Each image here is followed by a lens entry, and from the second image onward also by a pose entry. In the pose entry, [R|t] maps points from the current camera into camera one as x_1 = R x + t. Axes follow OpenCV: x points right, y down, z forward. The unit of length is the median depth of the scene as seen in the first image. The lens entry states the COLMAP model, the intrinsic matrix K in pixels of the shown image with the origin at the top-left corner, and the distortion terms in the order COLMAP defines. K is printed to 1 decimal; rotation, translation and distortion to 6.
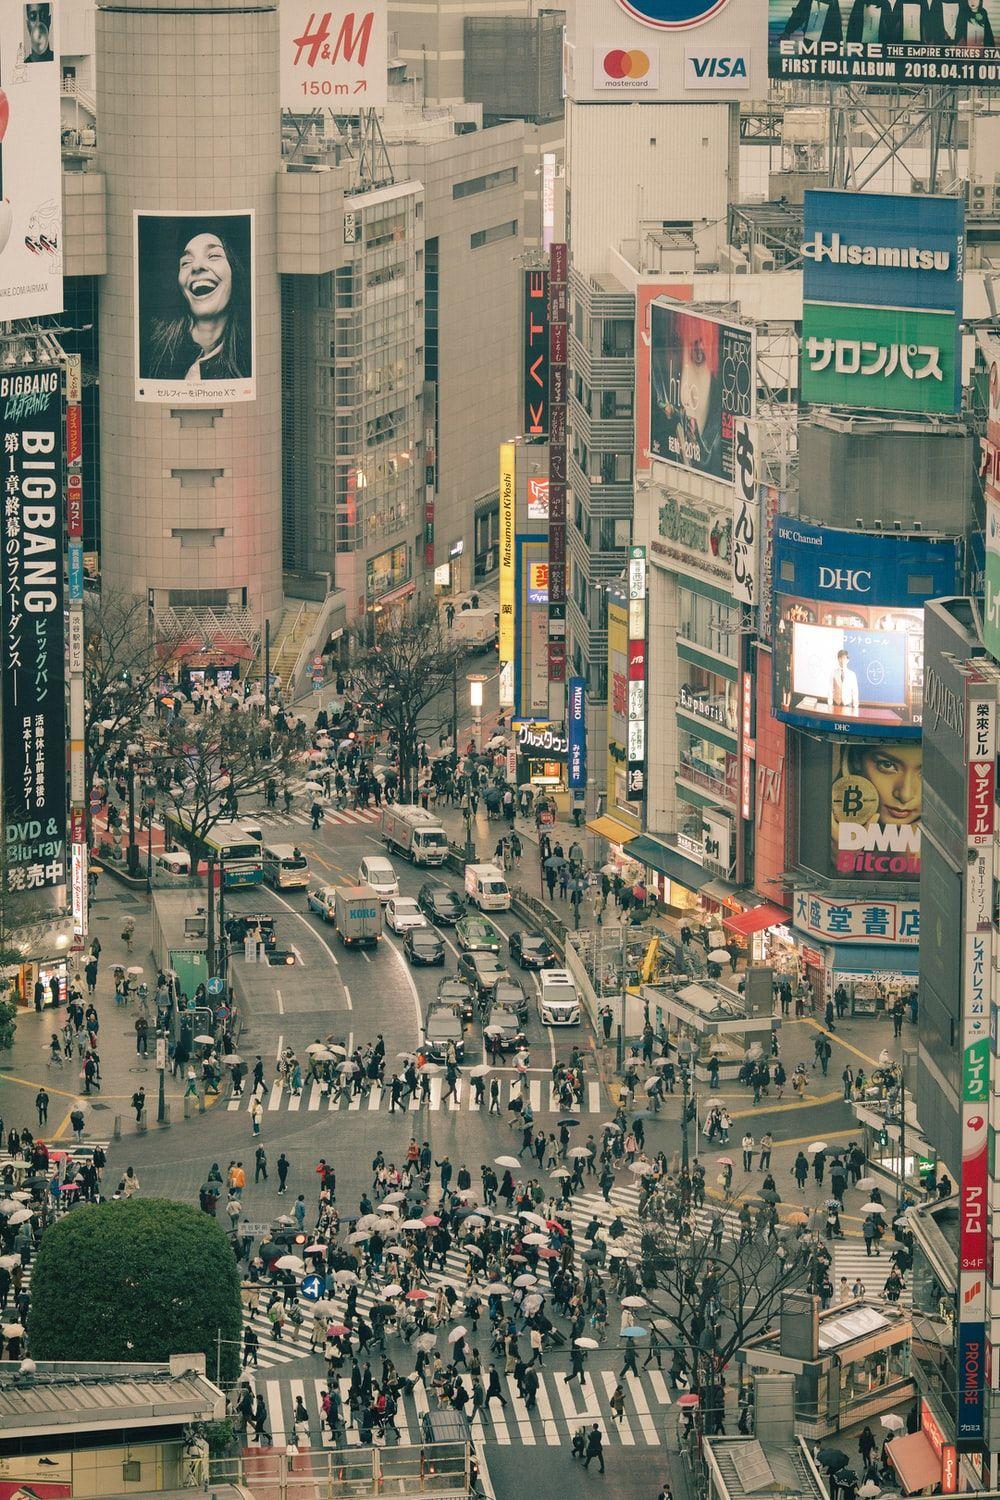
lens RADIAL K [[5964.0, 0, 497.5], [0, 5964.0, 740.0], [0, 0, 1]] dist [0.575100, 0.000000]
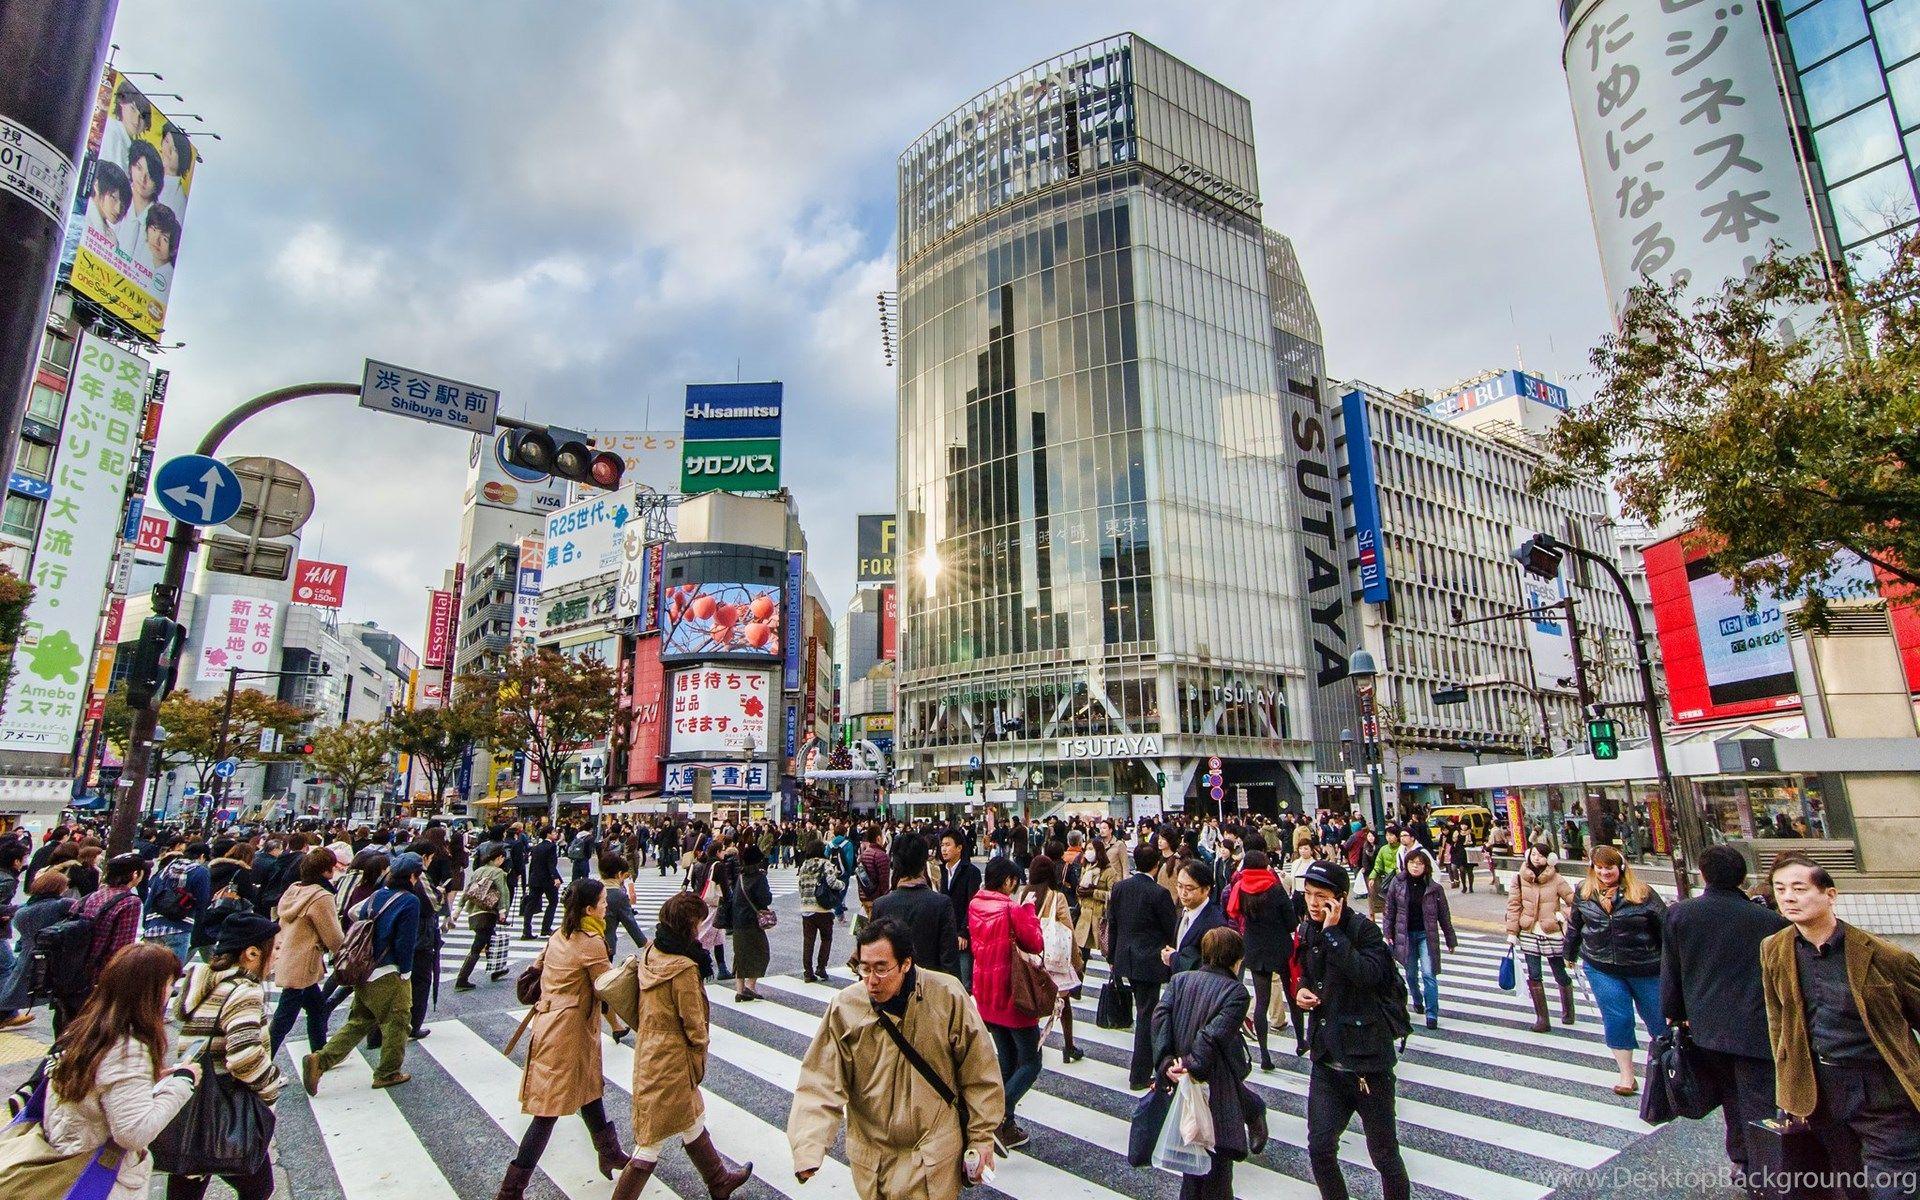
lens RADIAL K [[930.1, 0, 956.1], [0, 930.1, 613.1], [0, 0, 1]] dist [-0.004344, 0.000588]
pose [[0.822398, 0.116101, 0.556940, -0.033002], [0.110712, 0.927579, -0.356847, 0.087083], [-0.558036, 0.355131, 0.749985, 0.762716]]
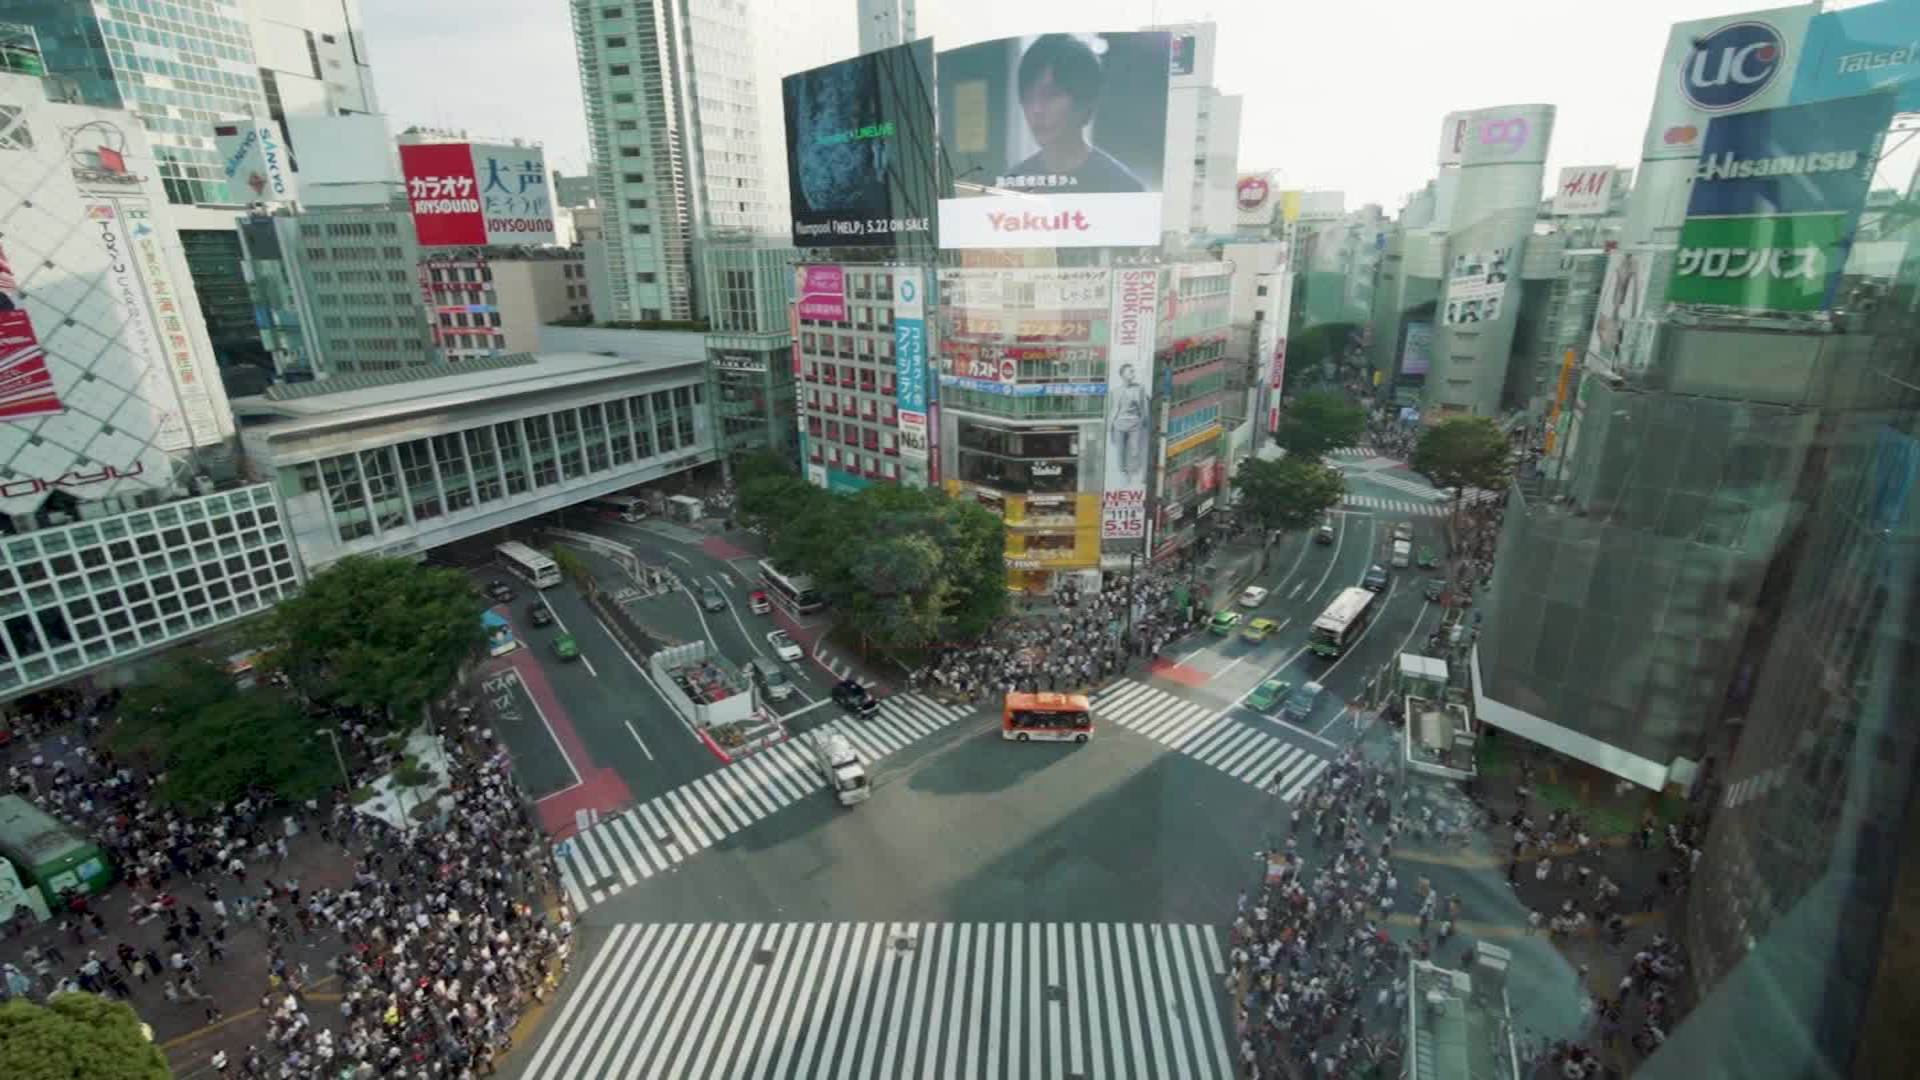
lens RADIAL K [[847.9, 0, 958.1], [0, 847.9, 521.1], [0, 0, 1]] dist [0.008718, 0.001069]
pose [[0.699210, 0.210914, -0.683096, 0.080276], [-0.109177, 0.975786, 0.189533, -0.029173], [0.706531, -0.057946, 0.705306, 0.769249]]
